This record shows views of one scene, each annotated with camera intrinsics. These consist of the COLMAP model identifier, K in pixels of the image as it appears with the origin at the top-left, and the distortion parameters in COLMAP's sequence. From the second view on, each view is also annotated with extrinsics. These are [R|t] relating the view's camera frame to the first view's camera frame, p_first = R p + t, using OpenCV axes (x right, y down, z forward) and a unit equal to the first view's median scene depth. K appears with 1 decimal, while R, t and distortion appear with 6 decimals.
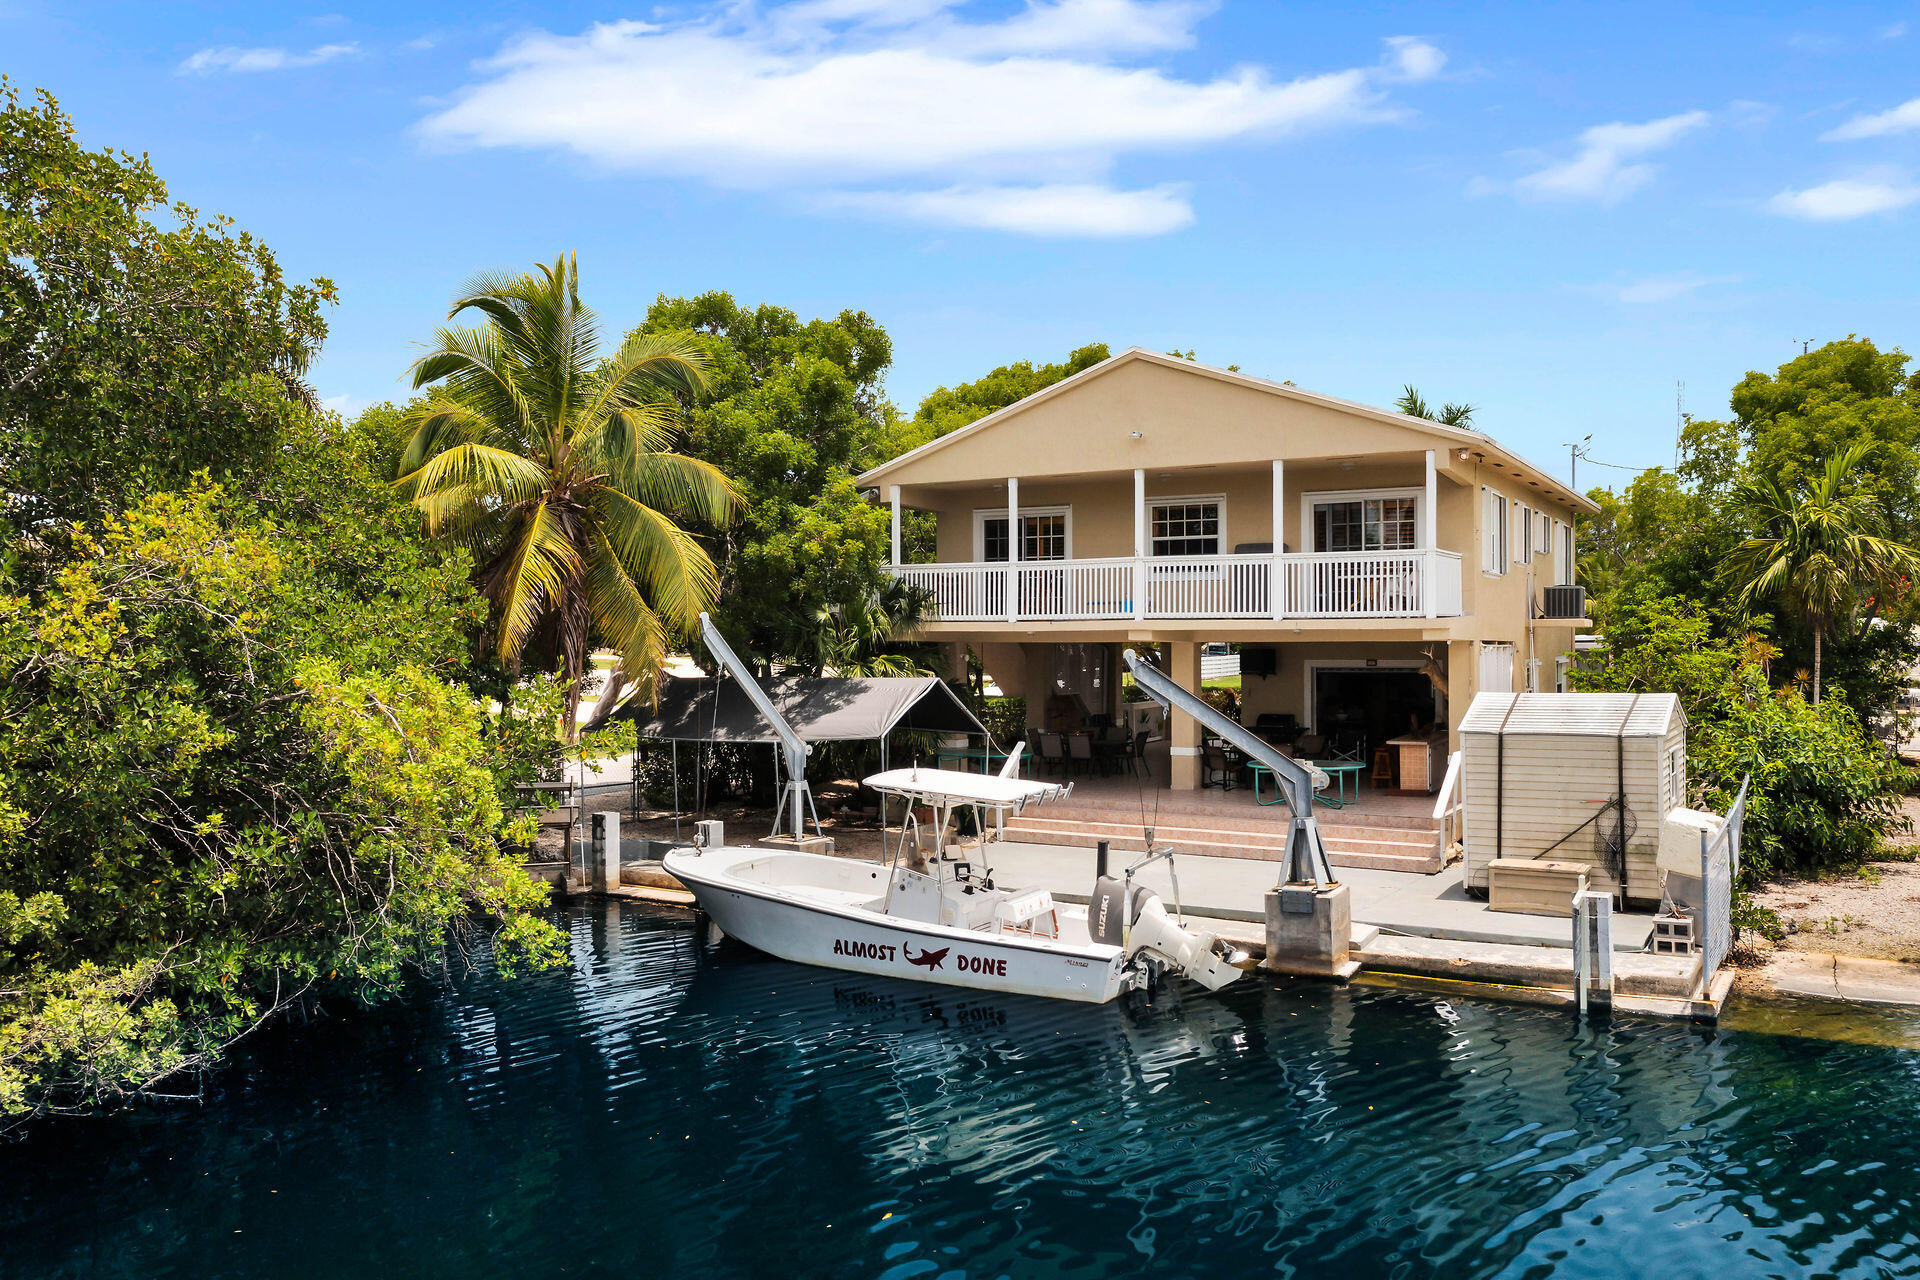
lens RADIAL K [[1516.7, 0, 953.8], [0, 1516.7, 634.9], [0, 0, 1]] dist [-0.001897, -0.008099]
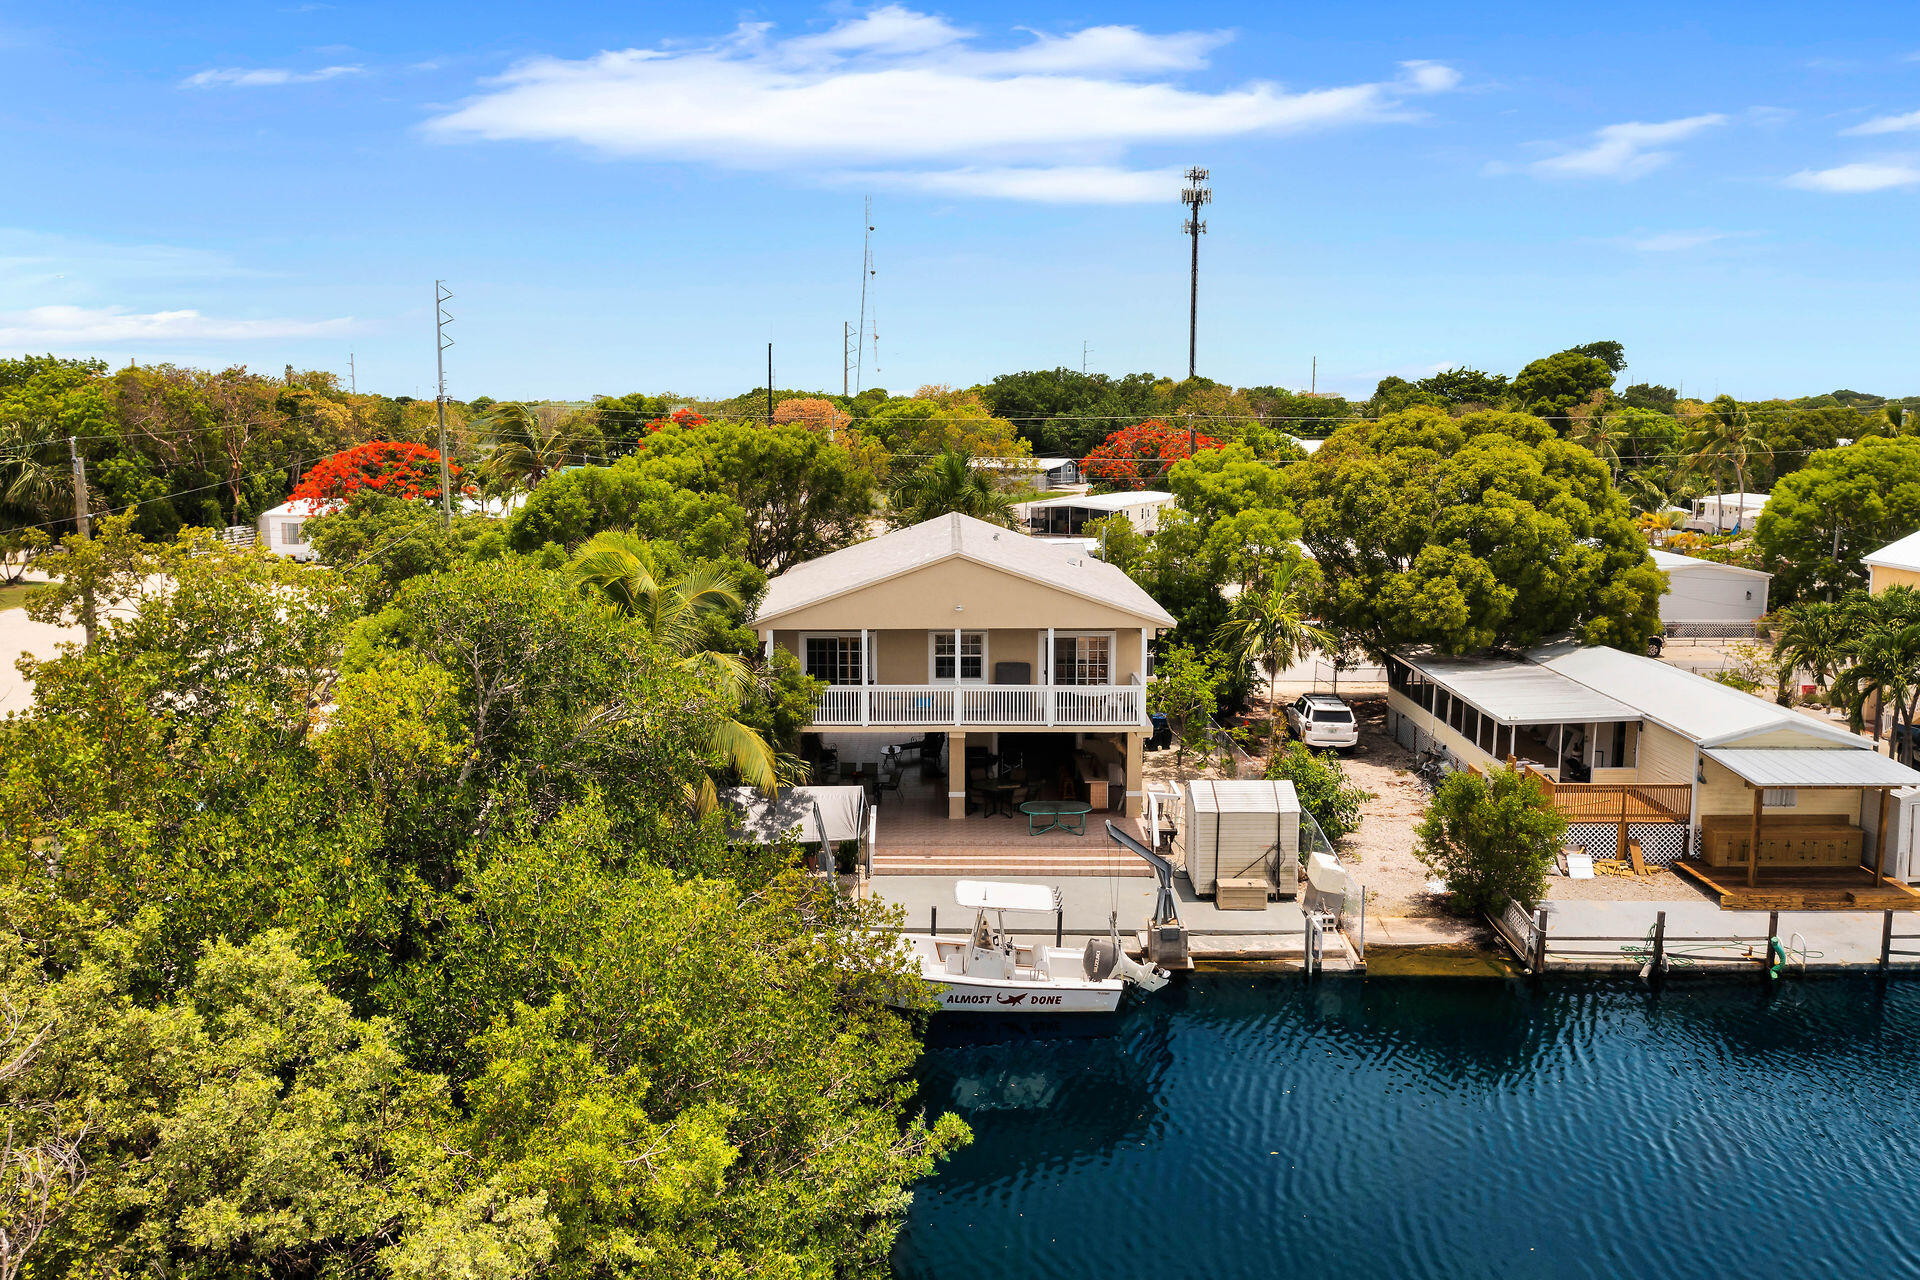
lens RADIAL K [[1516.7, 0, 955.3], [0, 1516.7, 637.0], [0, 0, 1]] dist [-0.001897, -0.008099]
pose [[0.868168, -0.069666, 0.491356, -0.731935], [-0.002165, 0.989557, 0.144129, -0.372193], [-0.496265, -0.126192, 0.858951, -0.363562]]
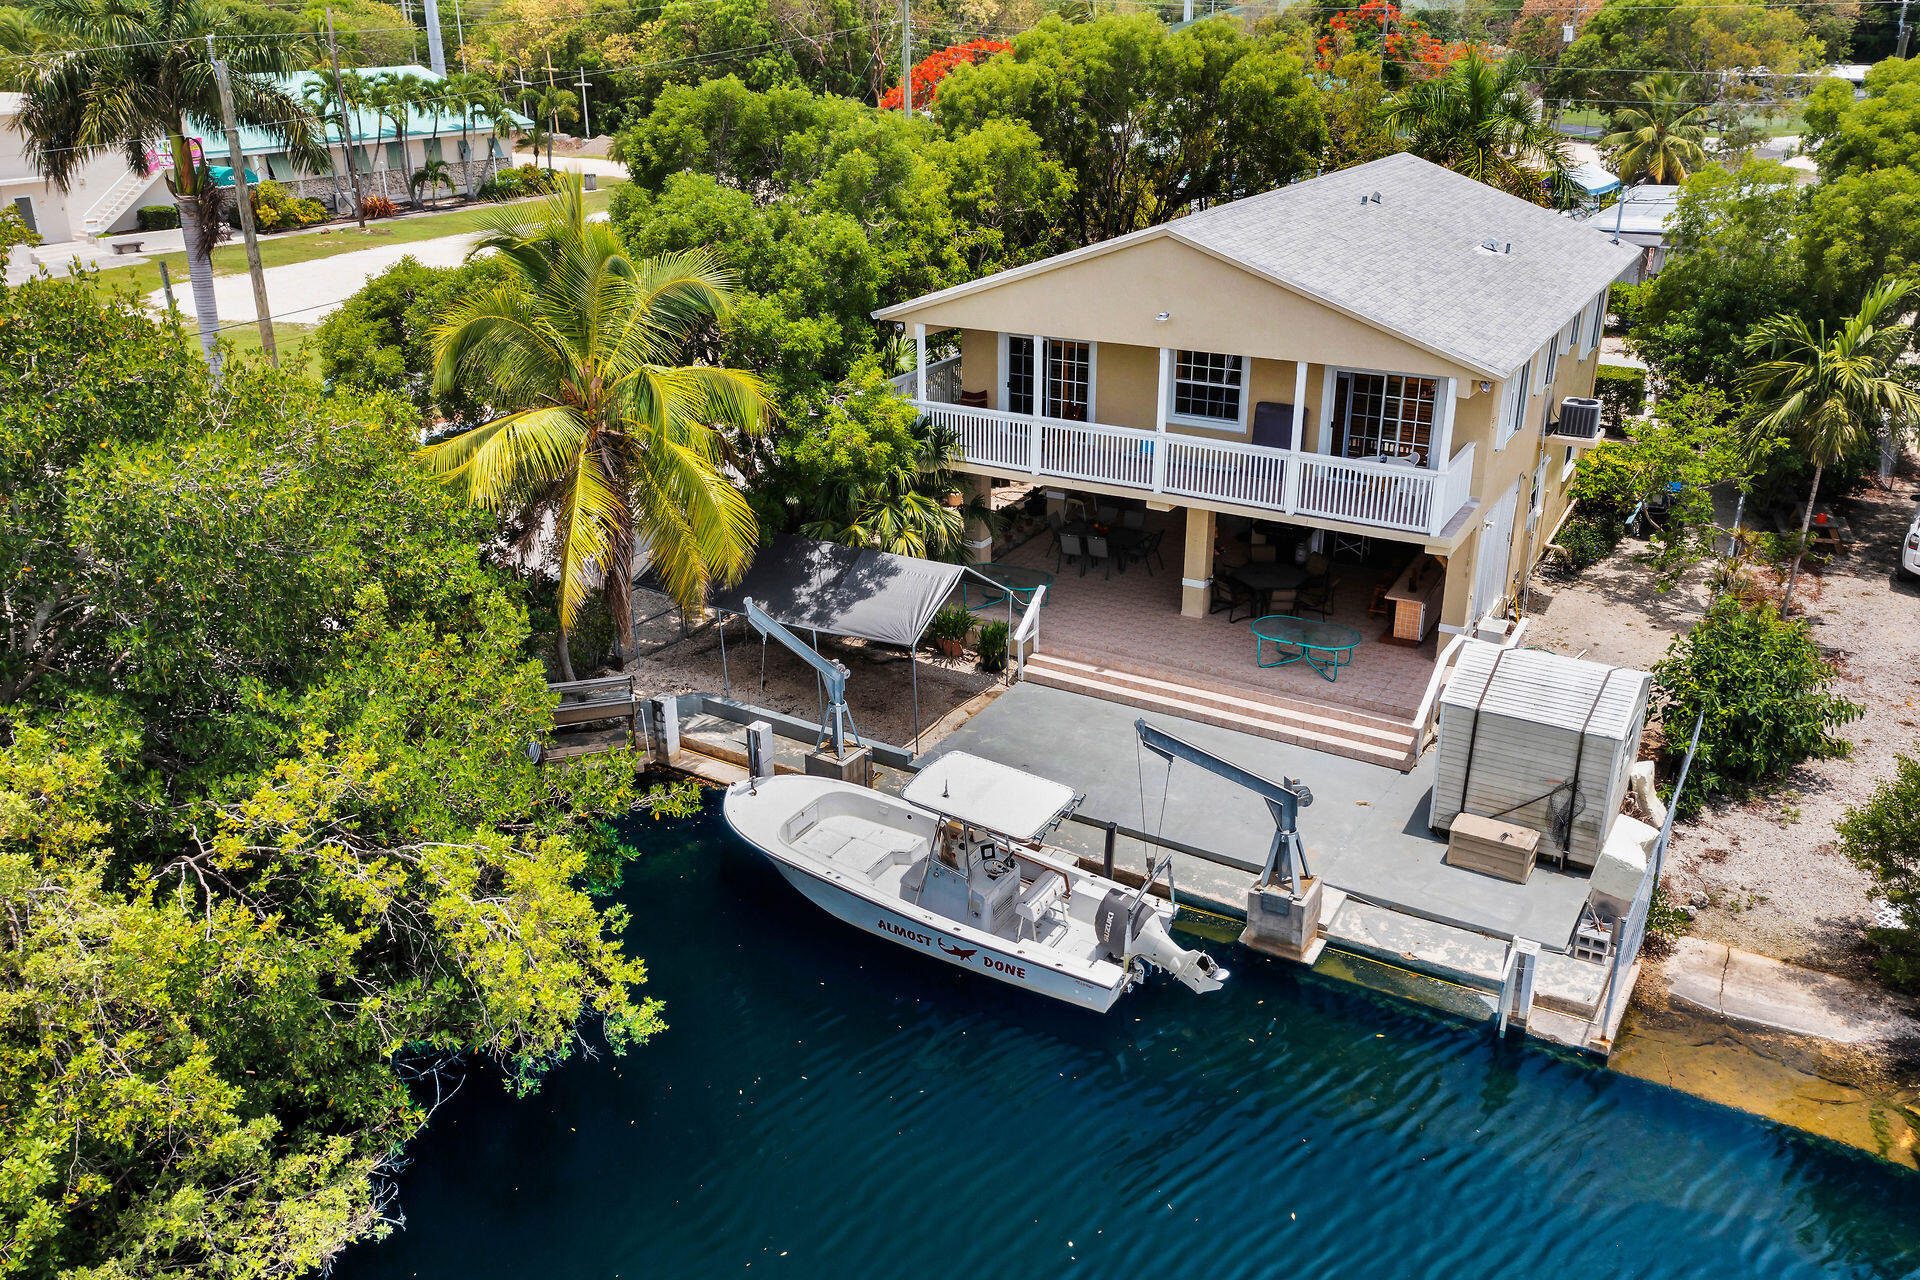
lens RADIAL K [[1516.7, 0, 961.6], [0, 1516.7, 649.2], [0, 0, 1]] dist [-0.001897, -0.008099]
pose [[0.999963, -0.000893, -0.008612, -0.003602], [0.004156, 0.922068, 0.387005, -0.362586], [0.007595, -0.387026, 0.922037, 0.000175]]
